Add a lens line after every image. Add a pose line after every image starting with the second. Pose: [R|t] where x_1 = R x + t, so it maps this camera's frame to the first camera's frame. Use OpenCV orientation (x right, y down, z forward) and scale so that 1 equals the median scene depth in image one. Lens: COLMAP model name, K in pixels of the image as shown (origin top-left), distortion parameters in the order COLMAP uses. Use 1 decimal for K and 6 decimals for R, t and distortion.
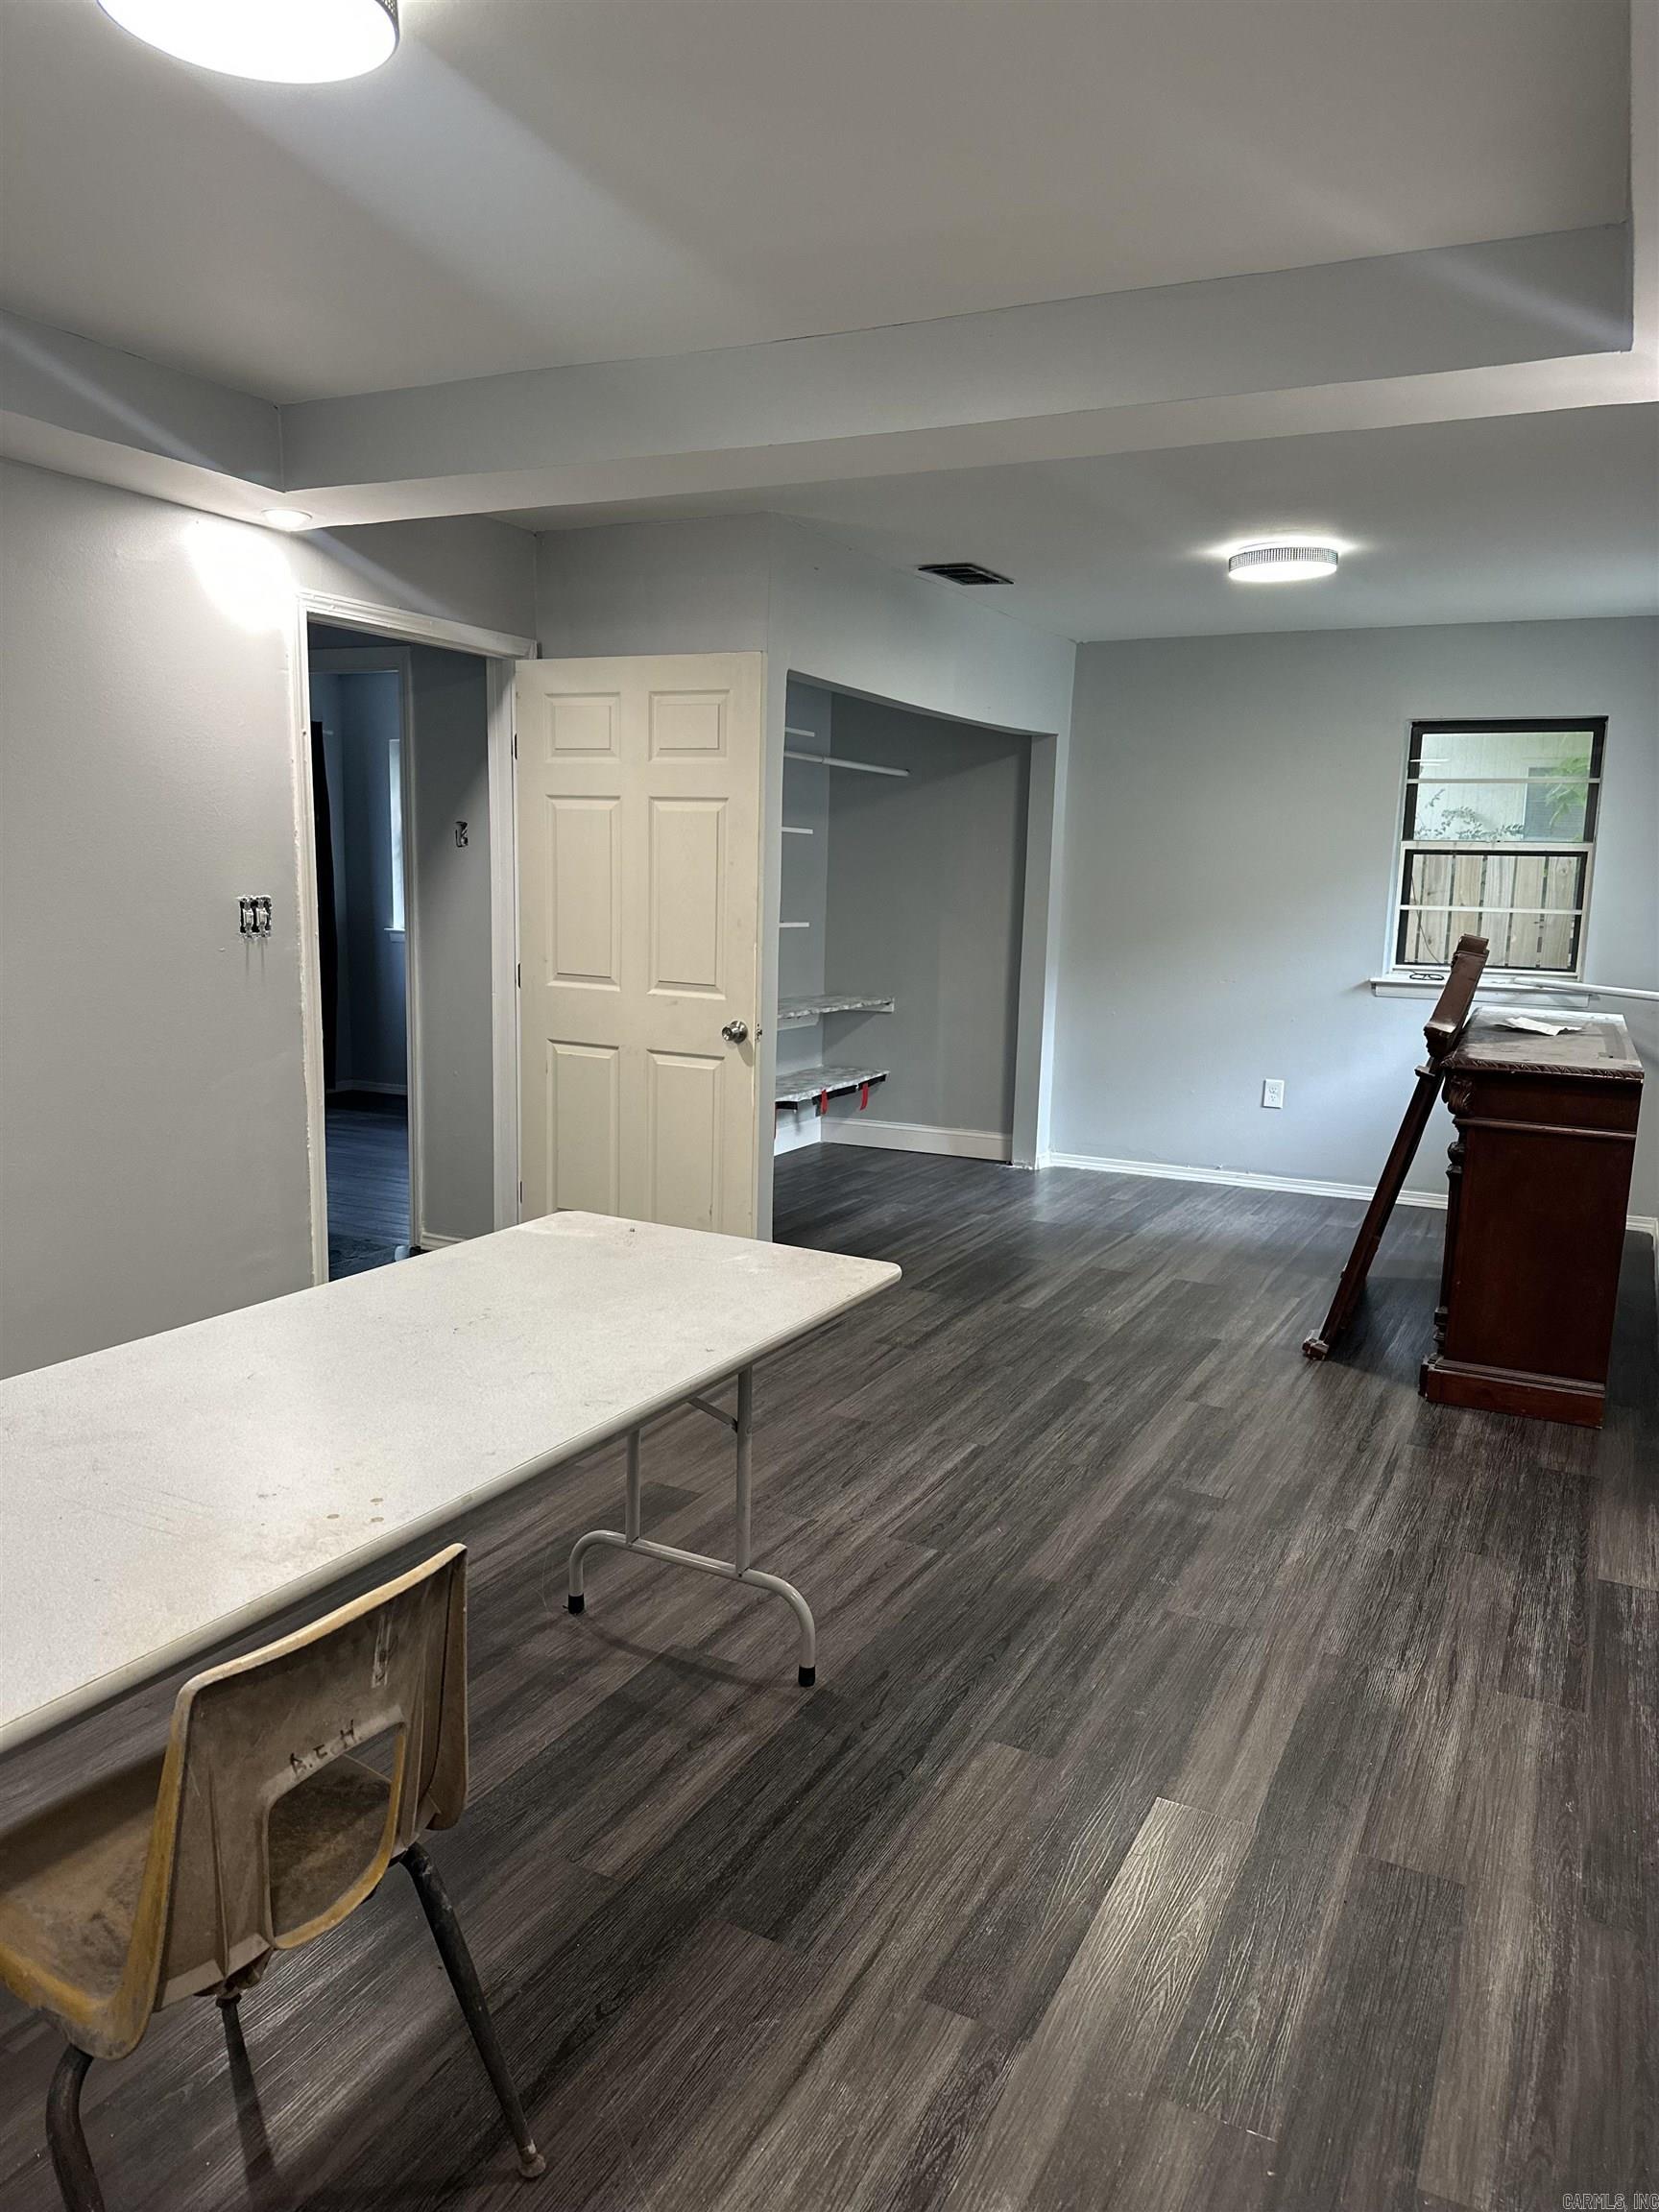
lens RADIAL K [[1554.1, 0, 825.9], [0, 1554.1, 1135.2], [0, 0, 1]] dist [0.109491, -0.000443]
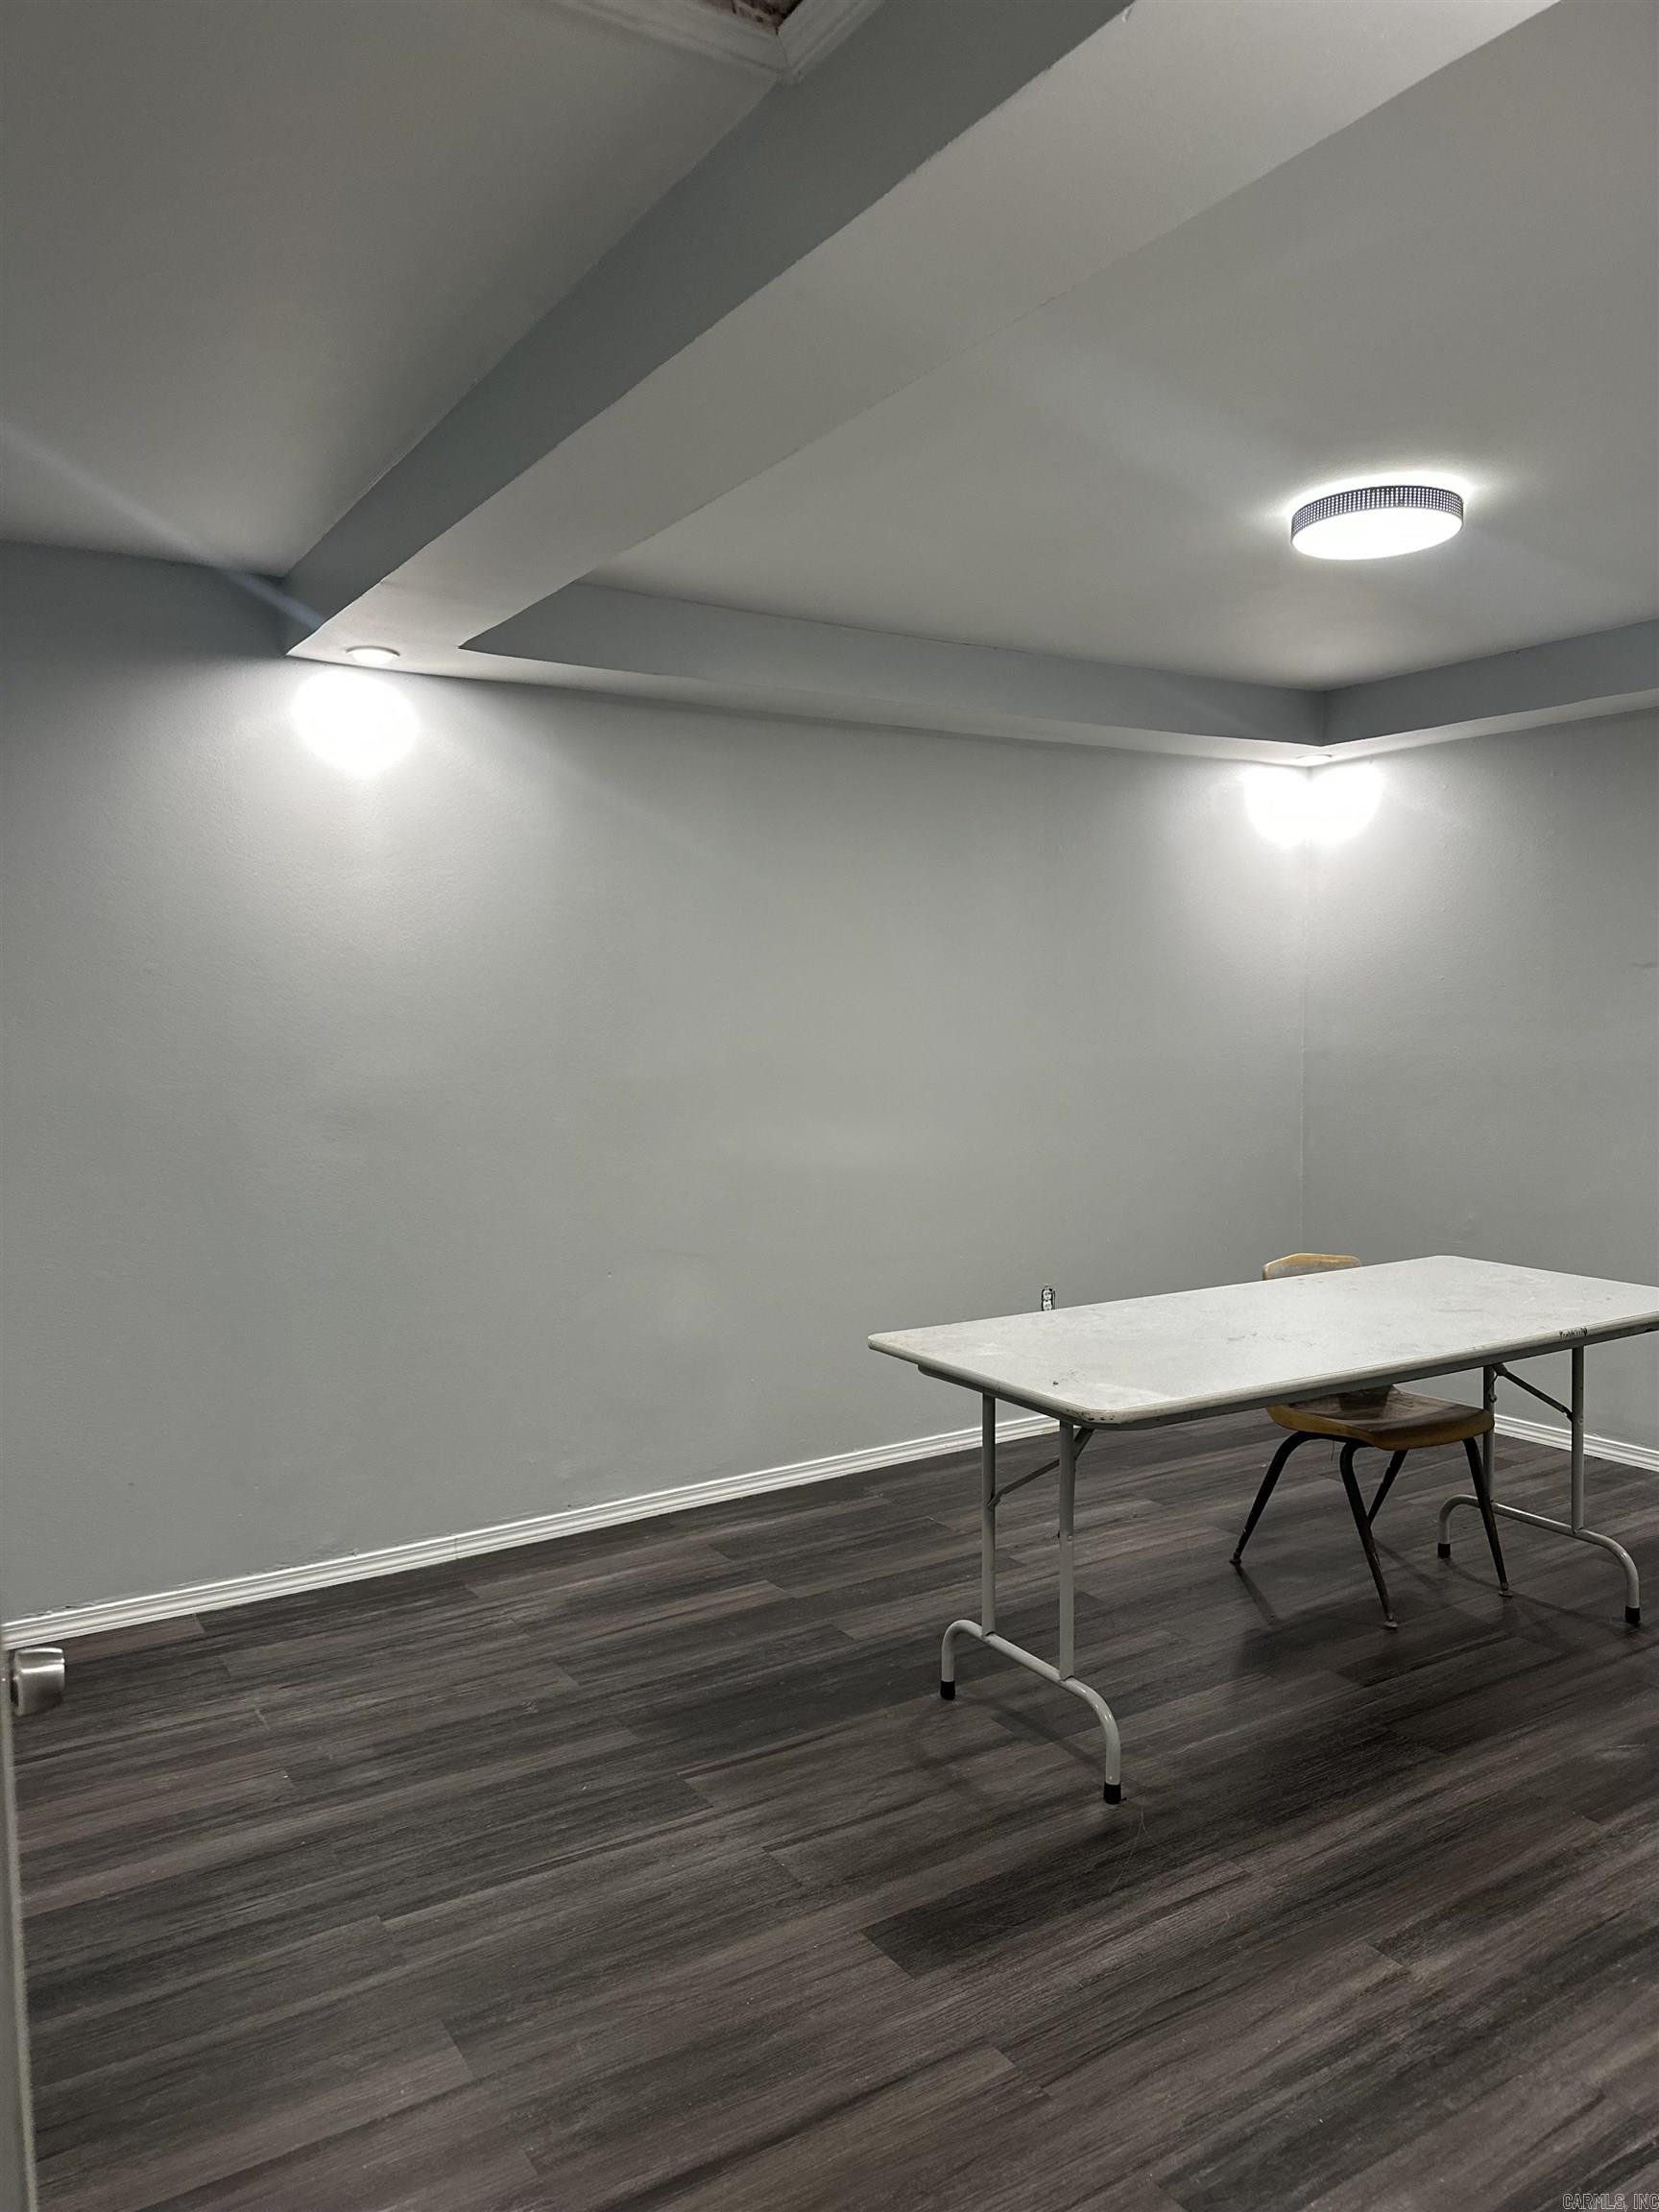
lens RADIAL K [[1562.4, 0, 829.5], [0, 1562.4, 1106.0], [0, 0, 1]] dist [0.008084, -0.006270]
pose [[-0.857245, -0.055386, 0.511921, -0.411171], [0.075772, 0.969806, 0.231810, -0.286745], [-0.509303, 0.237507, -0.827164, 1.544164]]
